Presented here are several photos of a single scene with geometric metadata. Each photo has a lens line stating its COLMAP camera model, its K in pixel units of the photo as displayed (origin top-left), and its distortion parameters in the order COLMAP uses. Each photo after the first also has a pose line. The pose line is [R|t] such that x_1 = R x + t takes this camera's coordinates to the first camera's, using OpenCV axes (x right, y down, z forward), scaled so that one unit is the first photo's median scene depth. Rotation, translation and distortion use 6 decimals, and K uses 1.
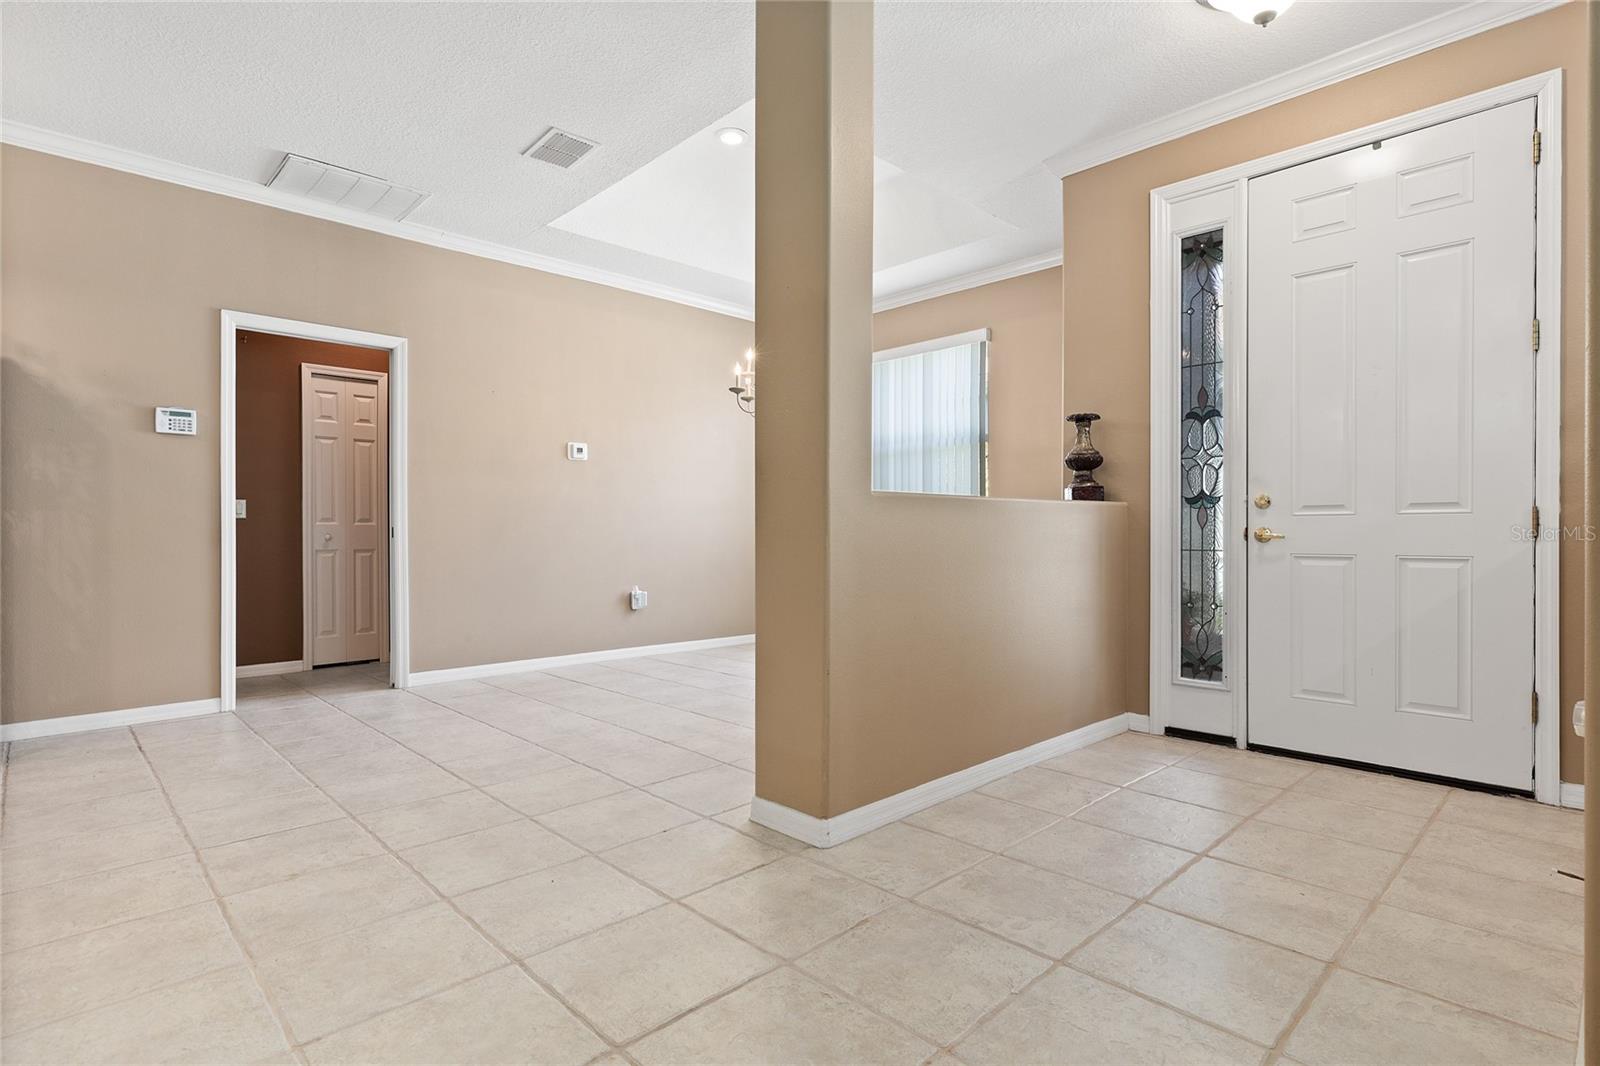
lens RADIAL K [[793.2, 0, 803.4], [0, 793.2, 526.3], [0, 0, 1]] dist [-0.001797, 0.000153]
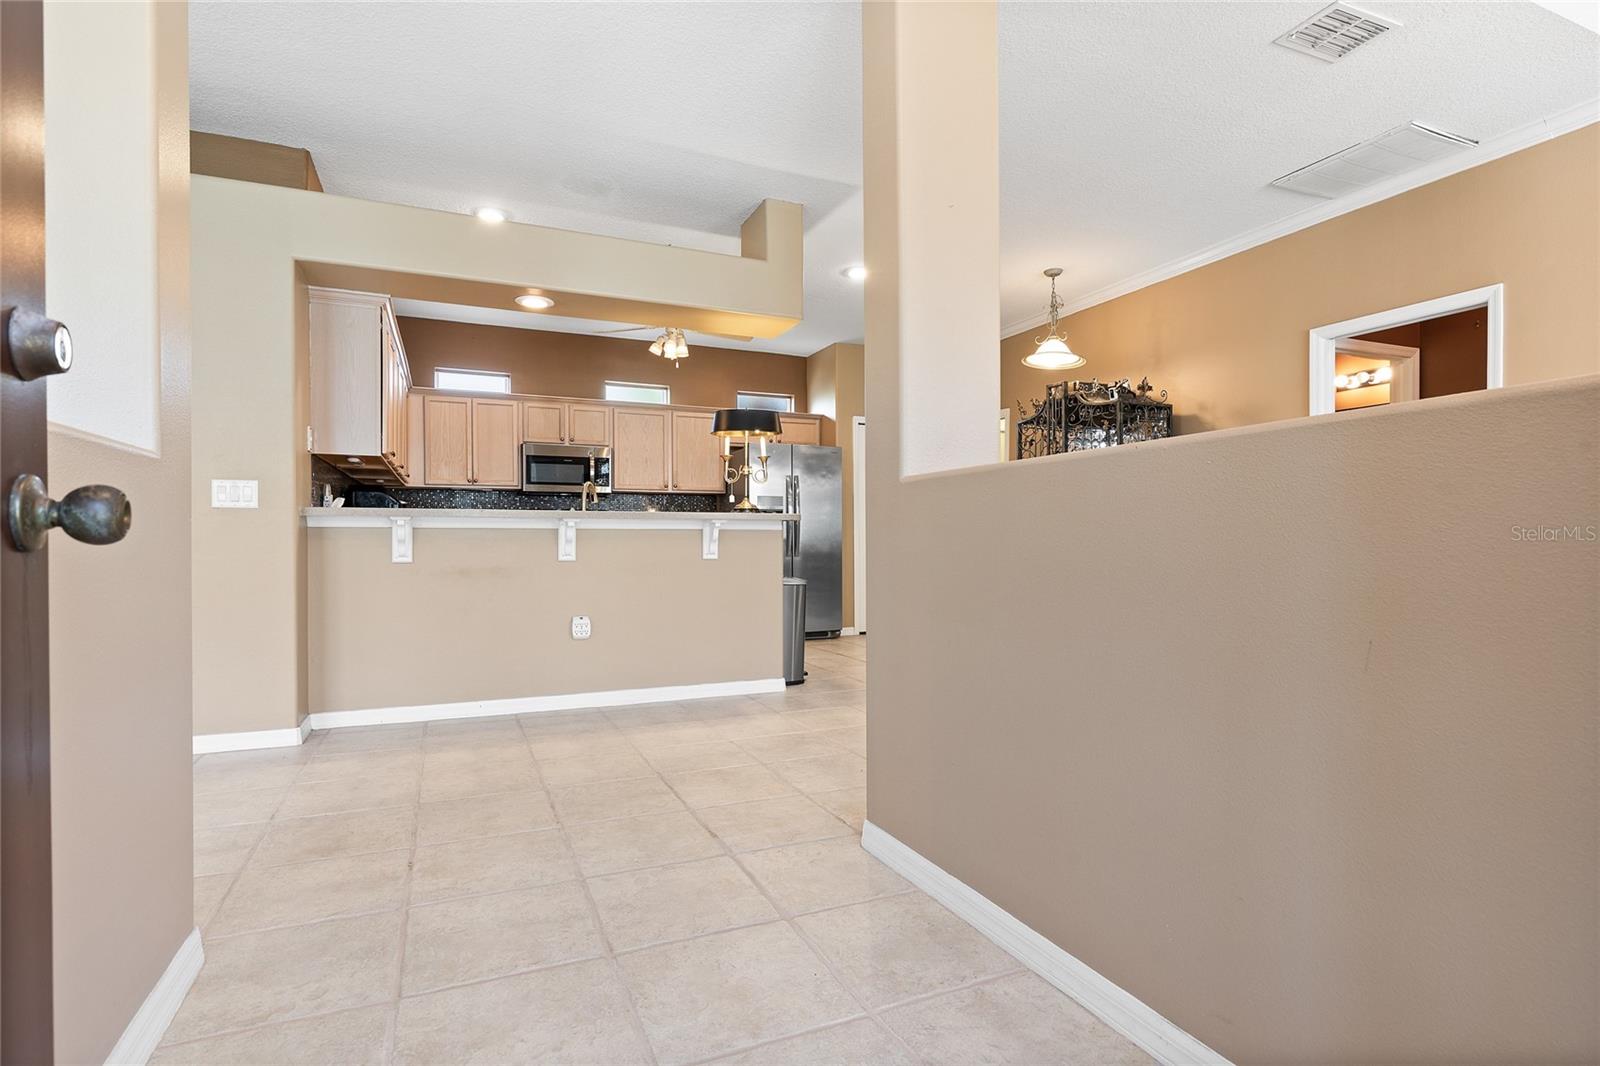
lens RADIAL K [[793.2, 0, 804.2], [0, 793.2, 542.7], [0, 0, 1]] dist [-0.001797, 0.000153]
pose [[-0.338861, 0.006398, -0.940815, 1.182630], [0.008656, 0.999956, 0.003683, 0.025281], [0.940797, -0.006895, -0.338901, 1.521732]]
